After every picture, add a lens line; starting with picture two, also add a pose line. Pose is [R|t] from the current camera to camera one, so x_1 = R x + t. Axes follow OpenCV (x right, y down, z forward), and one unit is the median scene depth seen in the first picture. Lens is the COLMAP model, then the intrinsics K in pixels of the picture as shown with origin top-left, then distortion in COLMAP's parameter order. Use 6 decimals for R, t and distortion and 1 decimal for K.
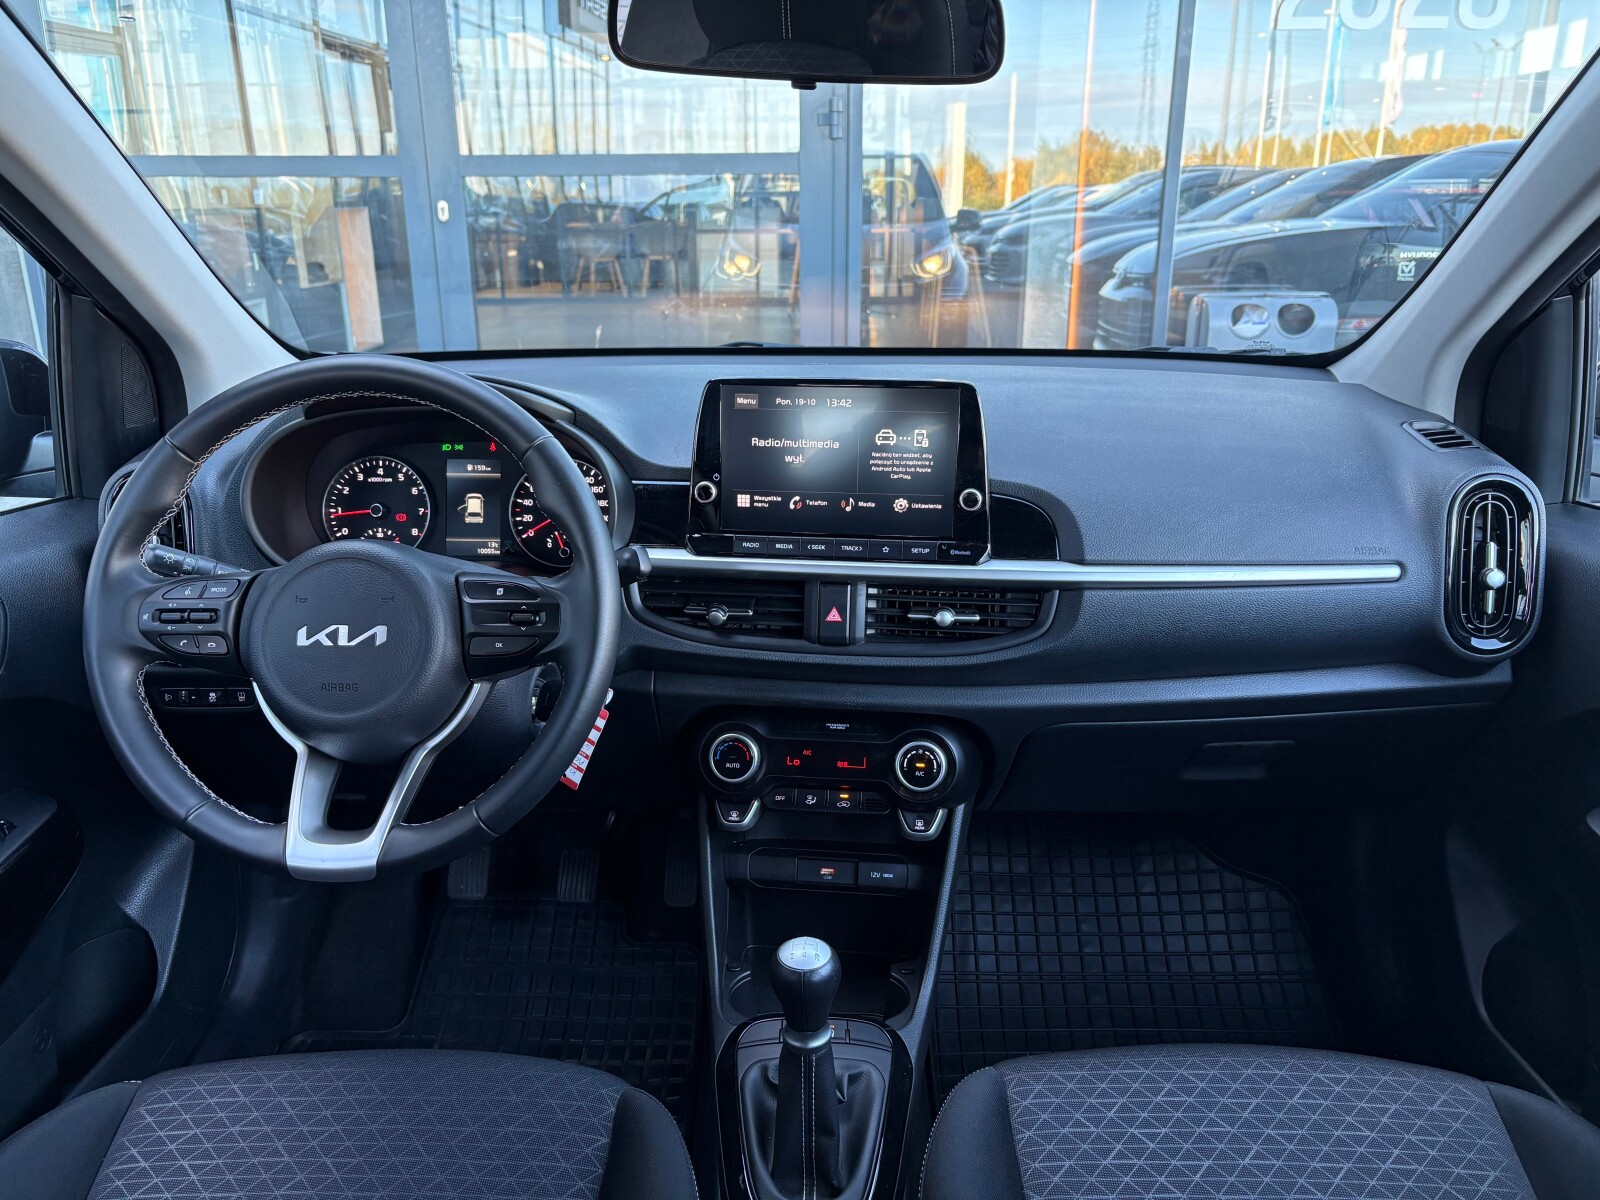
lens RADIAL K [[1211.3, 0, 805.0], [0, 1211.3, 603.3], [0, 0, 1]] dist [0.032679, -0.031322]
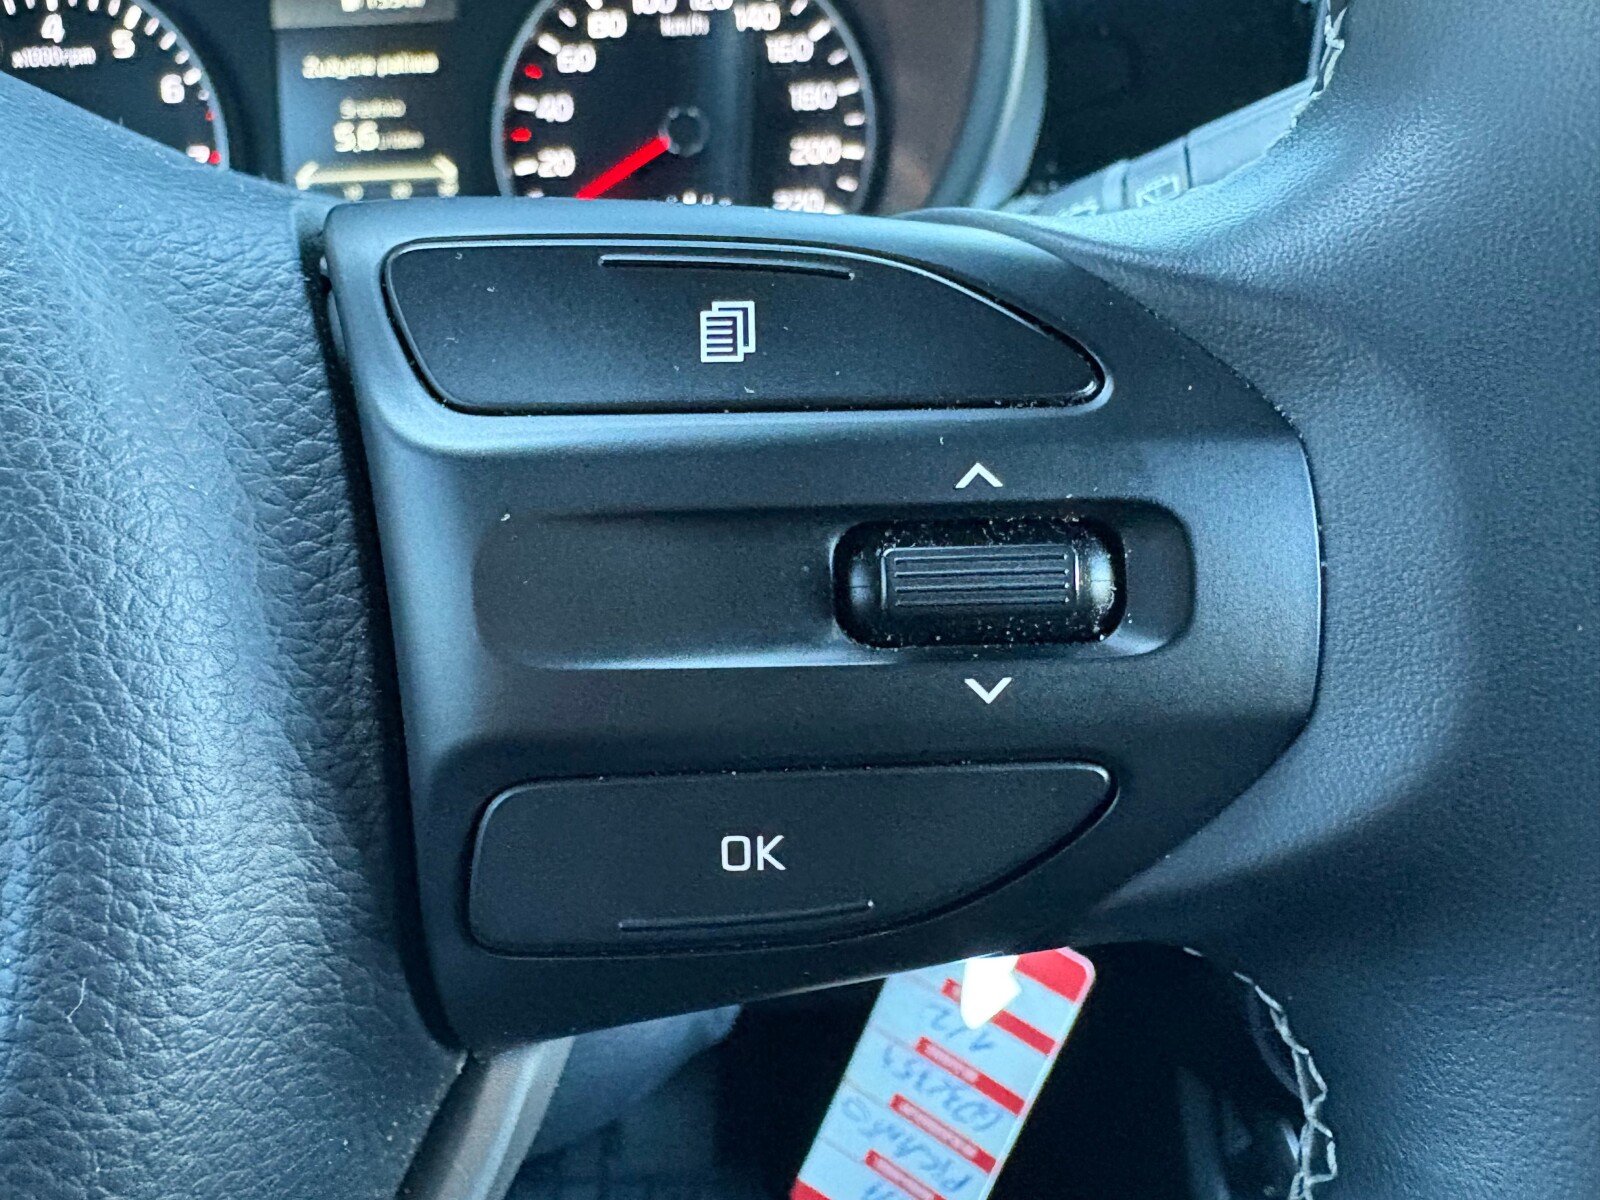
lens RADIAL K [[1471.6, 0, 703.3], [0, 1471.6, 597.7], [0, 0, 1]] dist [-0.004828, 0.000000]
pose [[0.998434, -0.037132, -0.041836, -0.203630], [0.041017, 0.994517, 0.096195, 0.000724], [0.038035, -0.097760, 0.994483, 0.714136]]
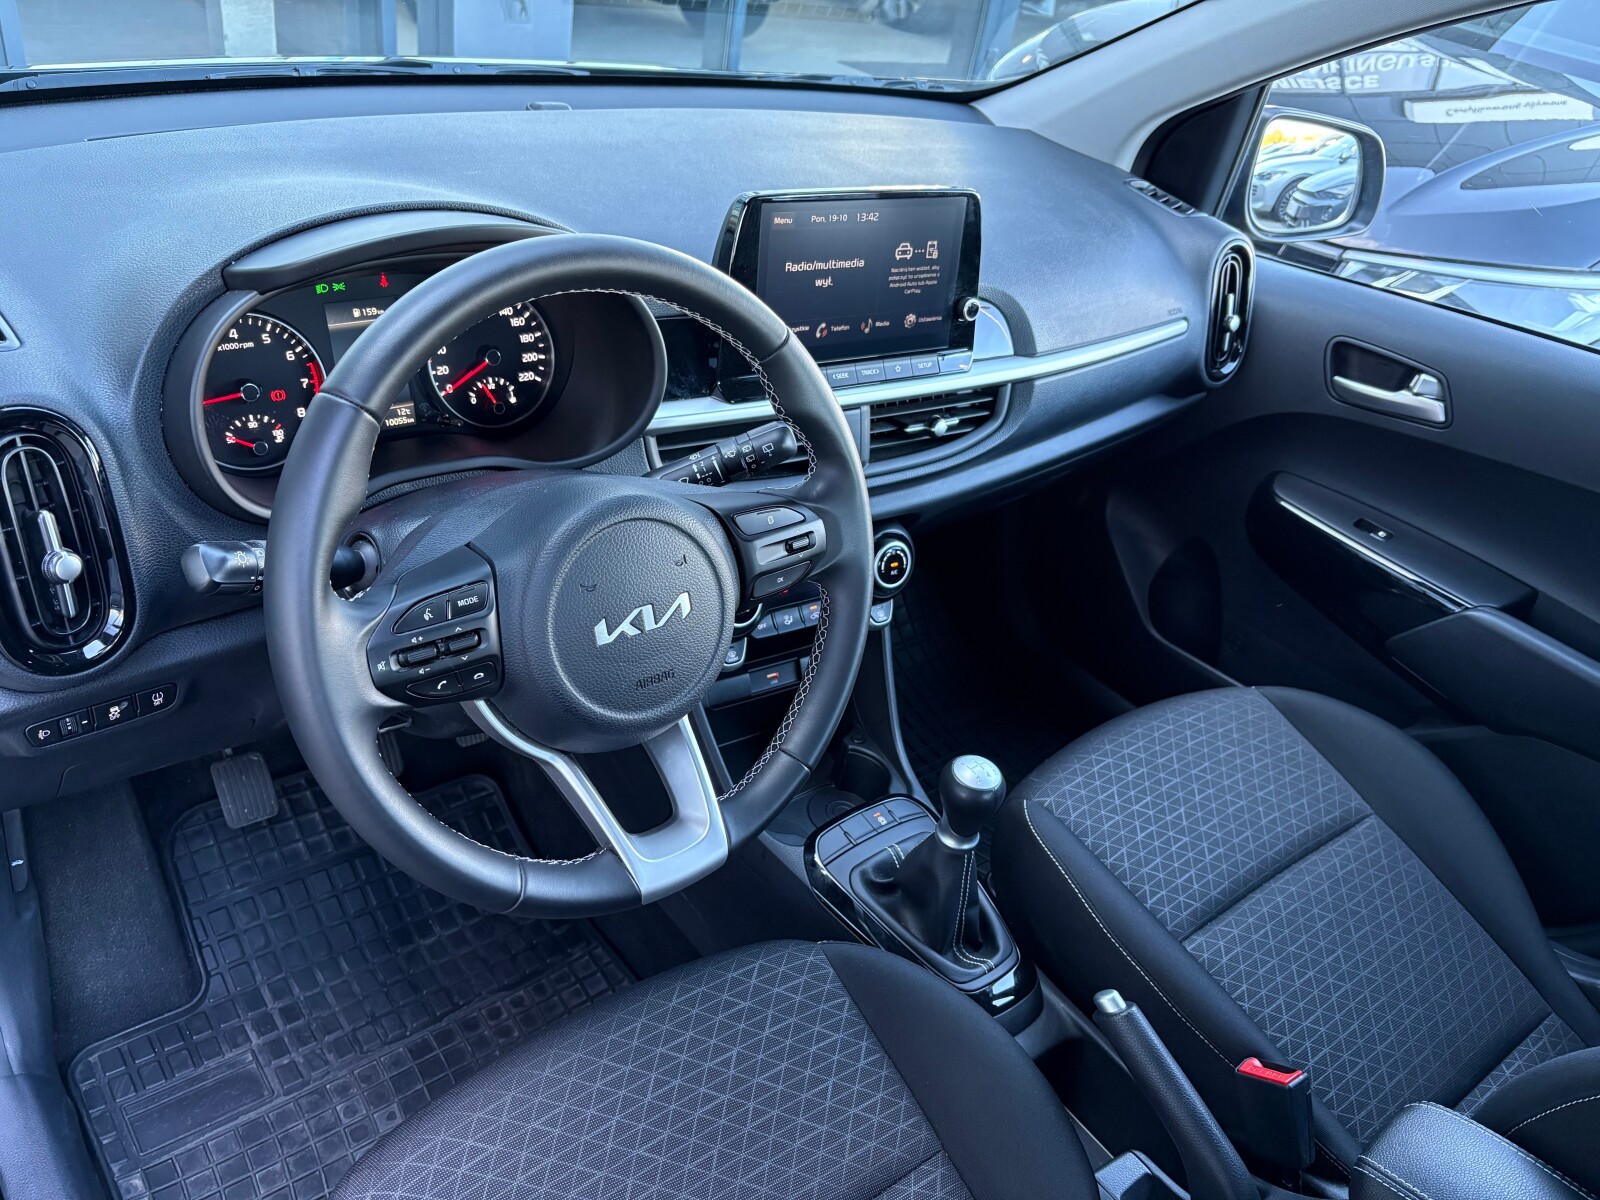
lens RADIAL K [[1211.3, 0, 785.7], [0, 1211.3, 606.4], [0, 0, 1]] dist [0.032679, -0.031322]
pose [[0.762807, -0.261133, 0.591553, -0.624138], [0.066177, 0.941553, 0.330300, -0.190021], [-0.643231, -0.212808, 0.735505, 0.287755]]
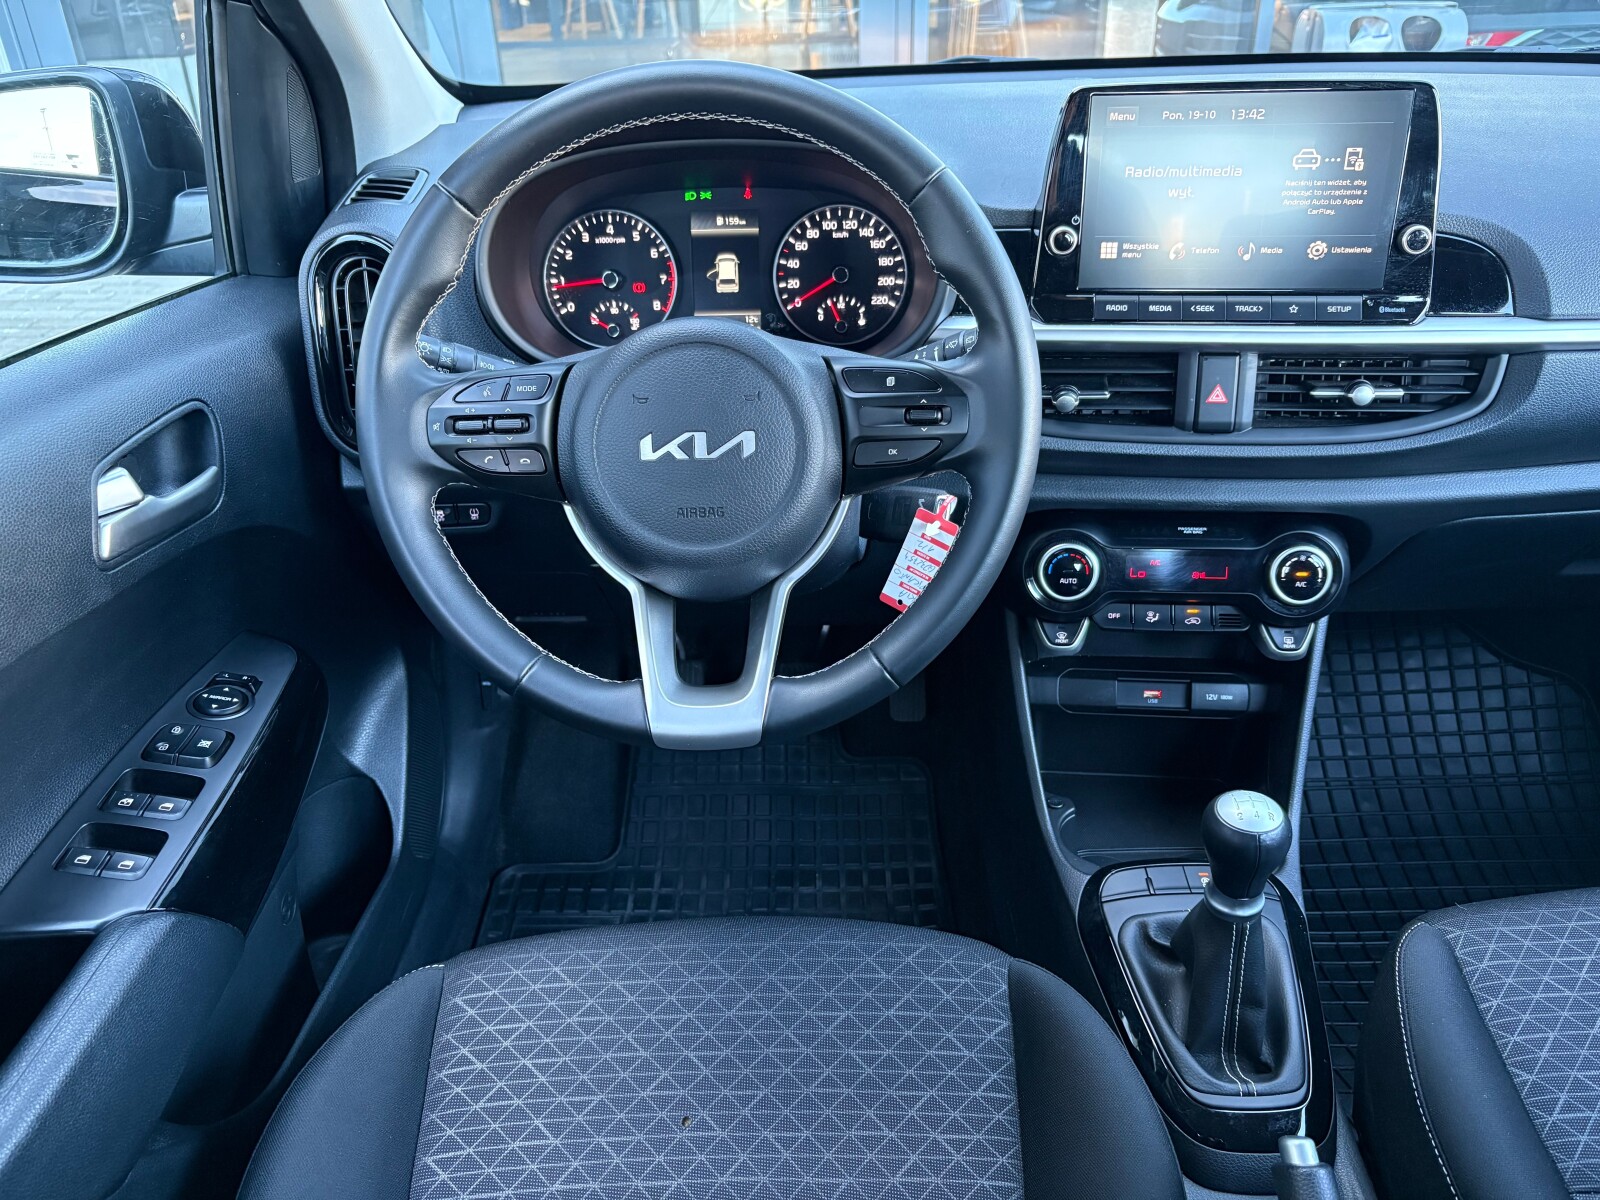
lens RADIAL K [[1211.3, 0, 807.6], [0, 1211.3, 604.5], [0, 0, 1]] dist [0.032679, -0.031322]
pose [[0.999556, -0.029791, 0.000799, -0.252451], [0.029109, 0.981733, 0.188023, -0.013472], [-0.006386, -0.187916, 0.982164, 0.179896]]
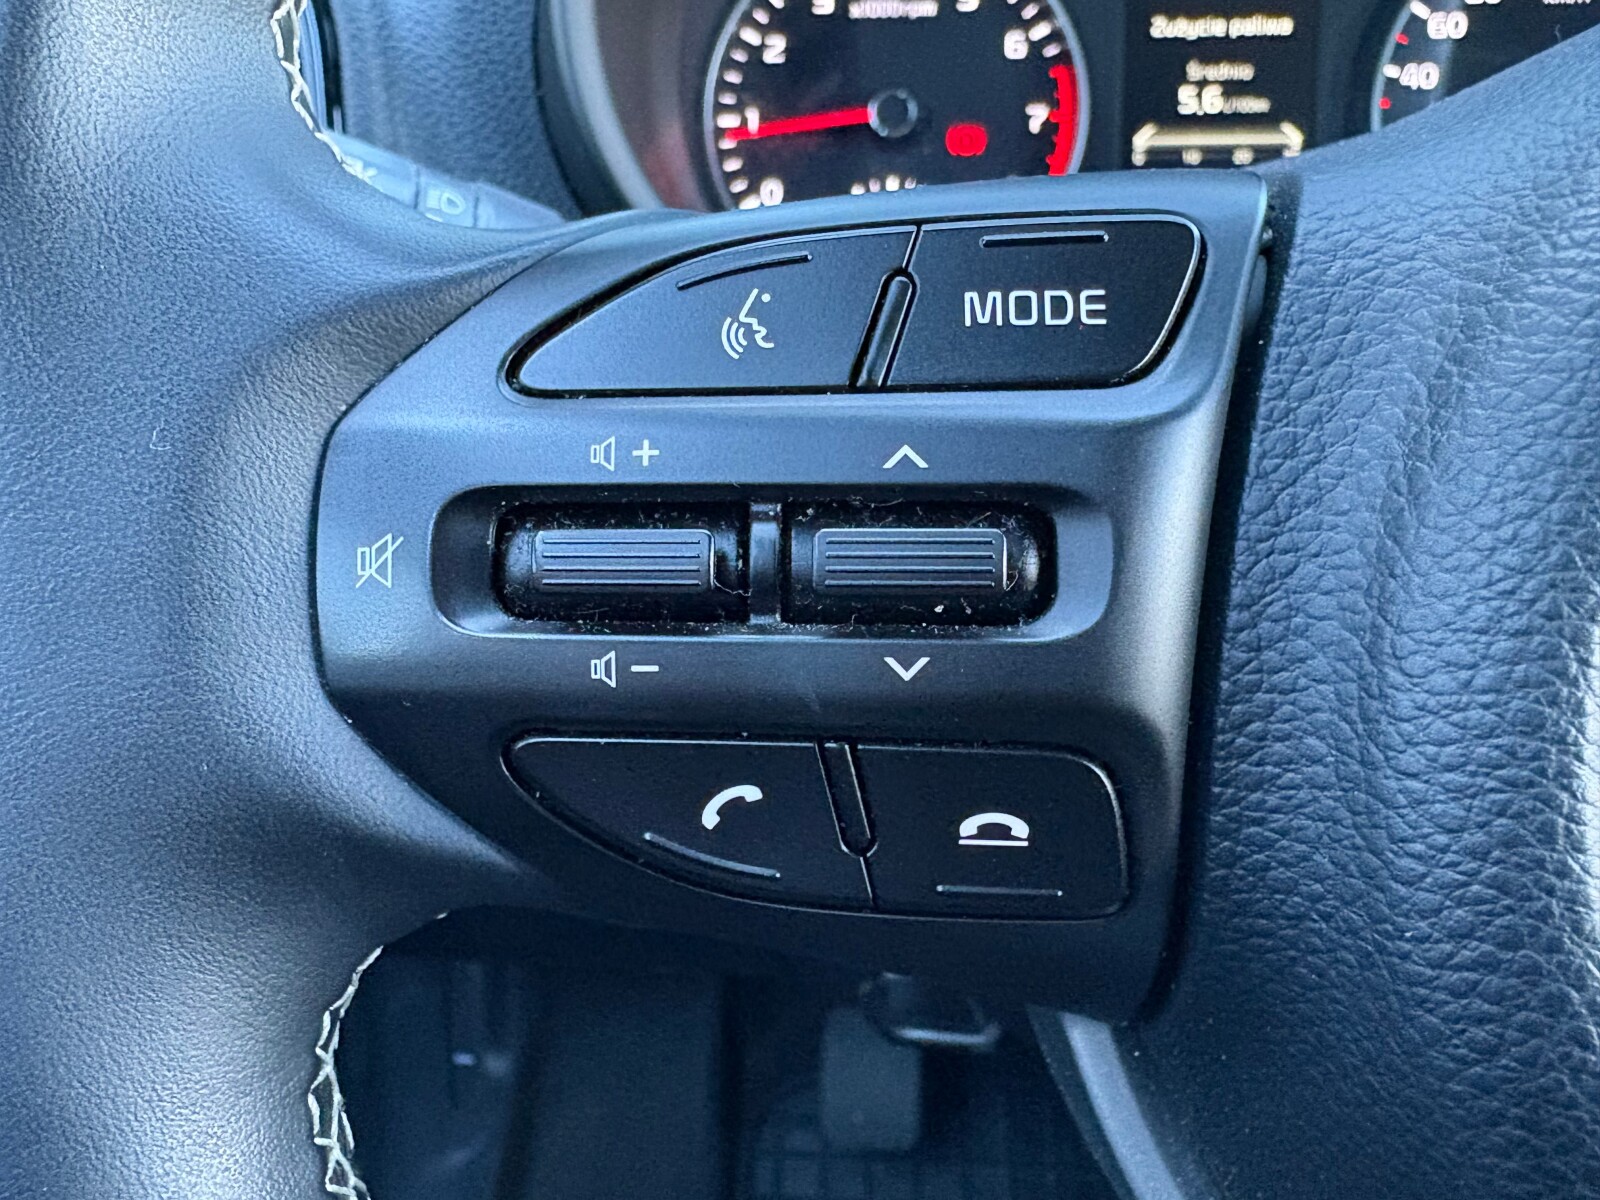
lens RADIAL K [[1471.6, 0, 692.3], [0, 1471.6, 603.3], [0, 0, 1]] dist [-0.004828, 0.000000]
pose [[0.996387, 0.007210, -0.084618, -0.409021], [0.002026, 0.994087, 0.108565, 0.000464], [0.084901, -0.108344, 0.990481, 0.710448]]
